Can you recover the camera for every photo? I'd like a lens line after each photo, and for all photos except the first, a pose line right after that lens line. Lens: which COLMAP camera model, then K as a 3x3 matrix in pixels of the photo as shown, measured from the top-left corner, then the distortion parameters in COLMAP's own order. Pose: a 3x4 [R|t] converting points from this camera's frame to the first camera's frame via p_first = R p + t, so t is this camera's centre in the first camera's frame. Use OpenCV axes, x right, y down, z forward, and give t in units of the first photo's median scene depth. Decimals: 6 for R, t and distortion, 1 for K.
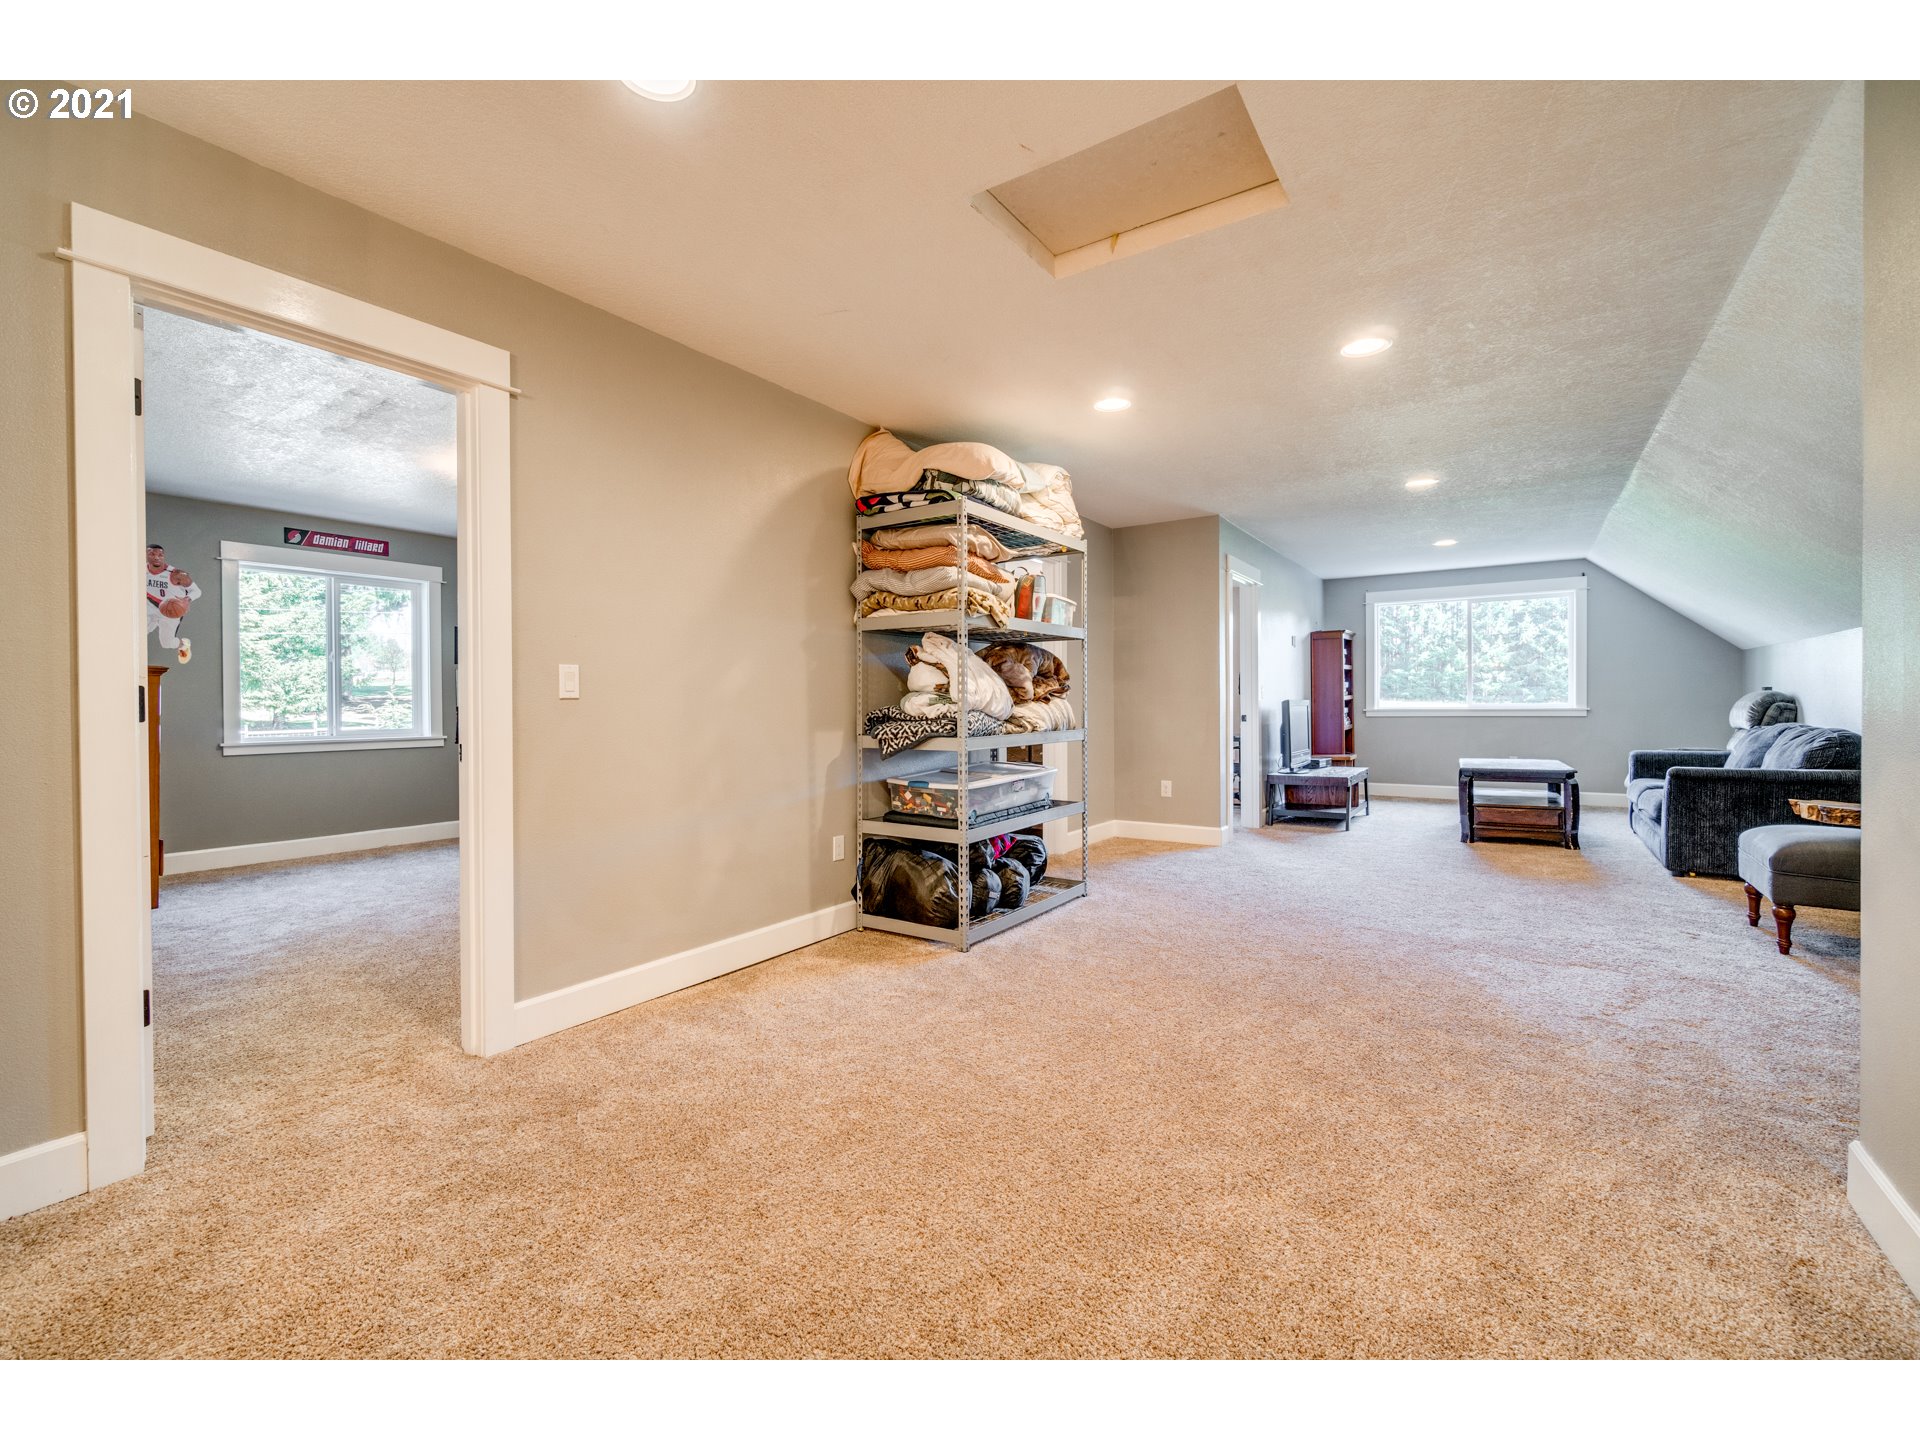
lens RADIAL K [[854.9, 0, 966.9], [0, 854.9, 714.6], [0, 0, 1]] dist [0.011705, 0.000051]
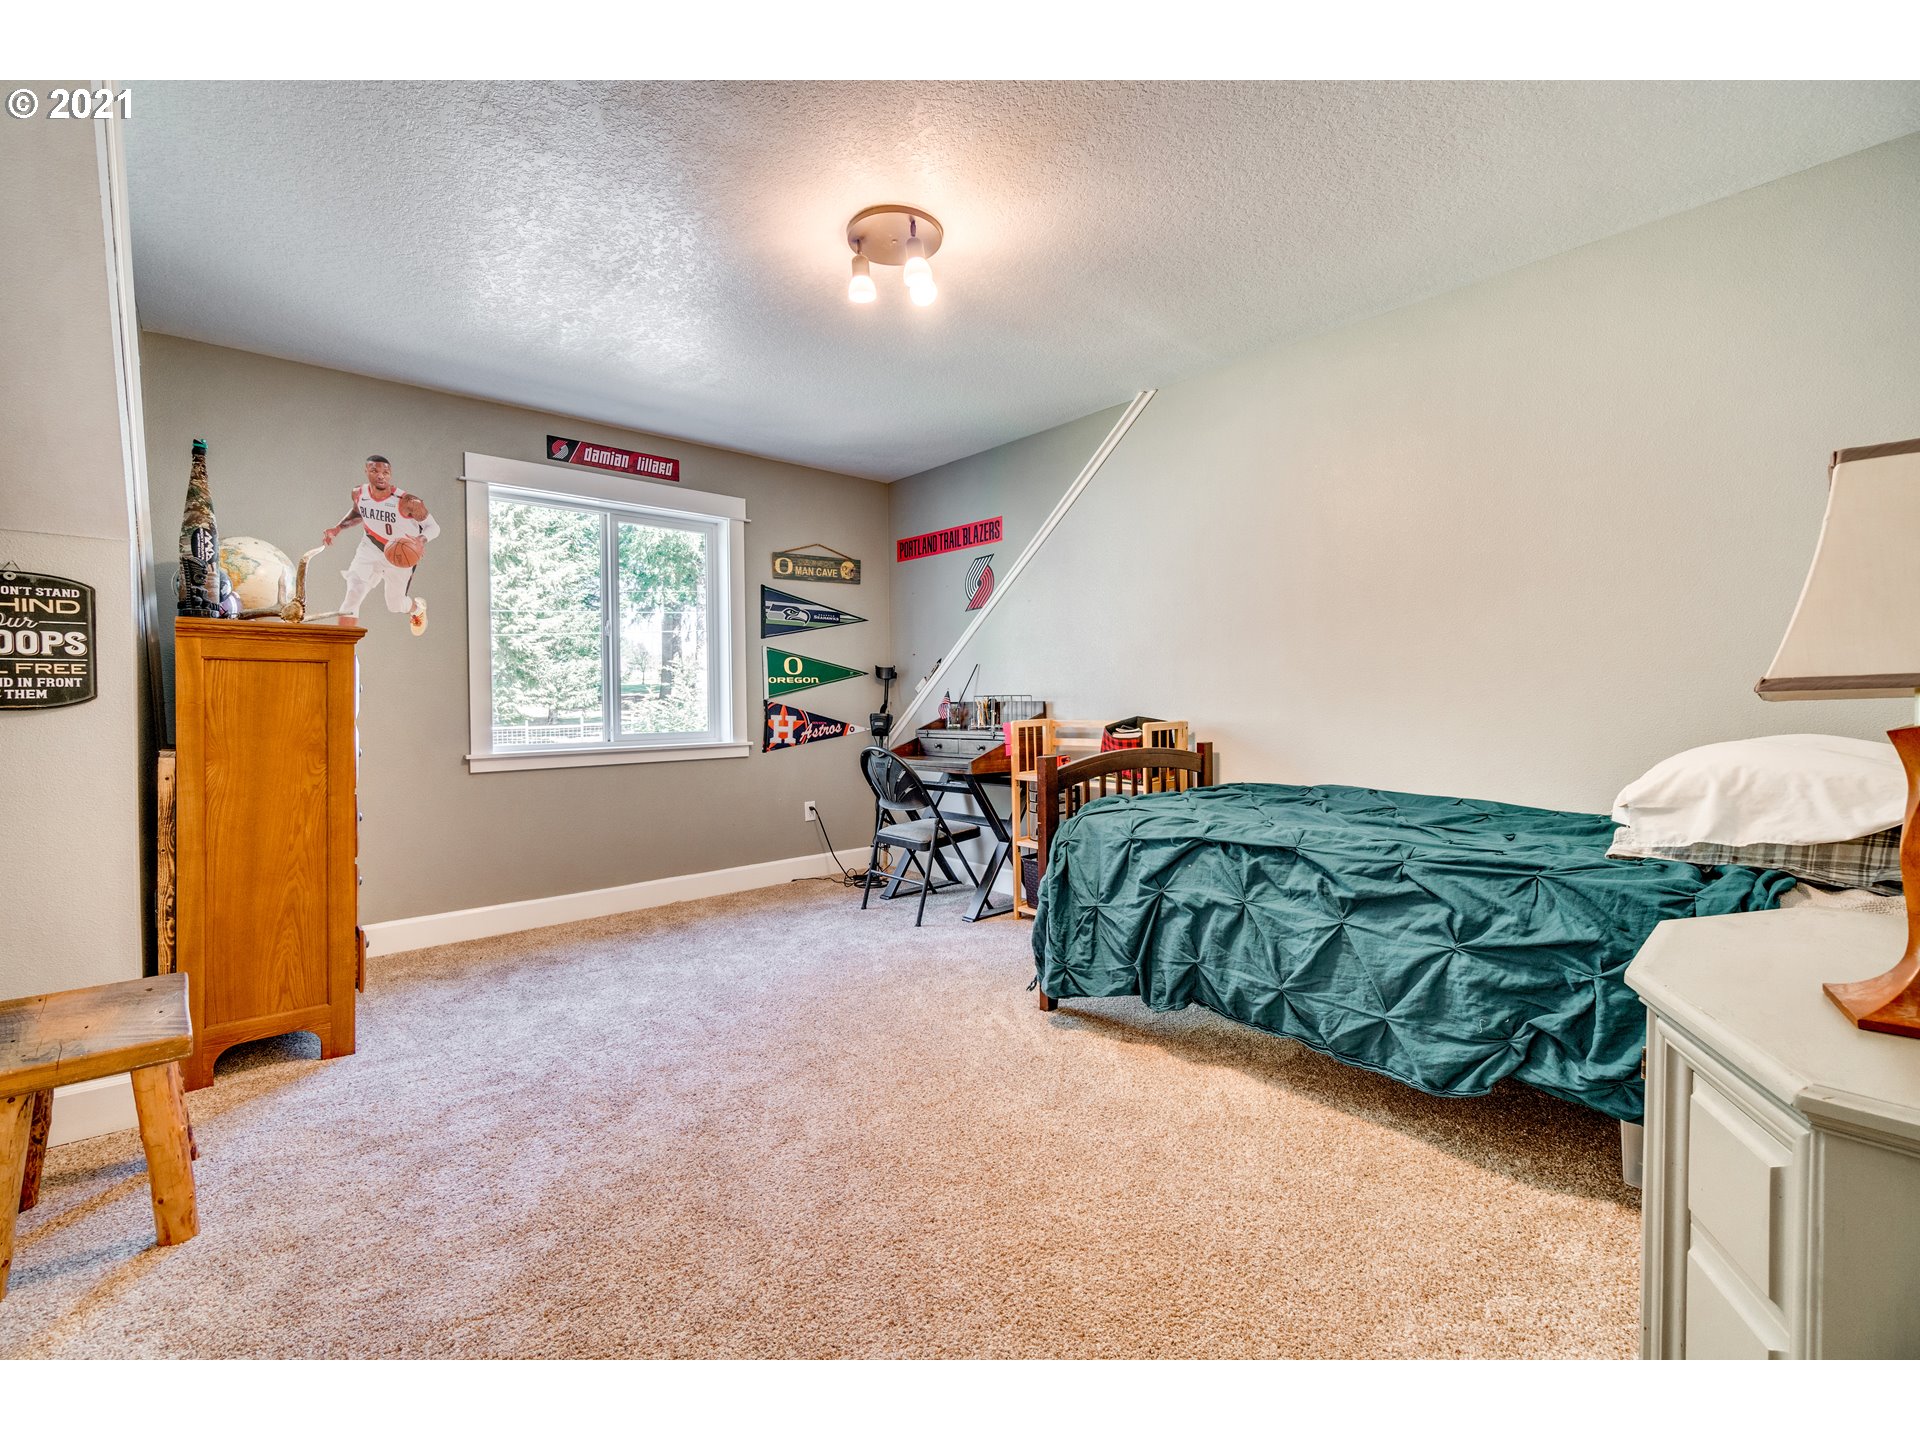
lens RADIAL K [[804.6, 0, 960.0], [0, 804.6, 720.0], [0, 0, 1]] dist [0.001465, 0.000076]
pose [[0.978501, 0.000489, -0.206241, -0.334782], [0.002119, 0.999921, 0.012424, -0.000439], [0.206230, -0.012594, 0.978422, 0.433113]]
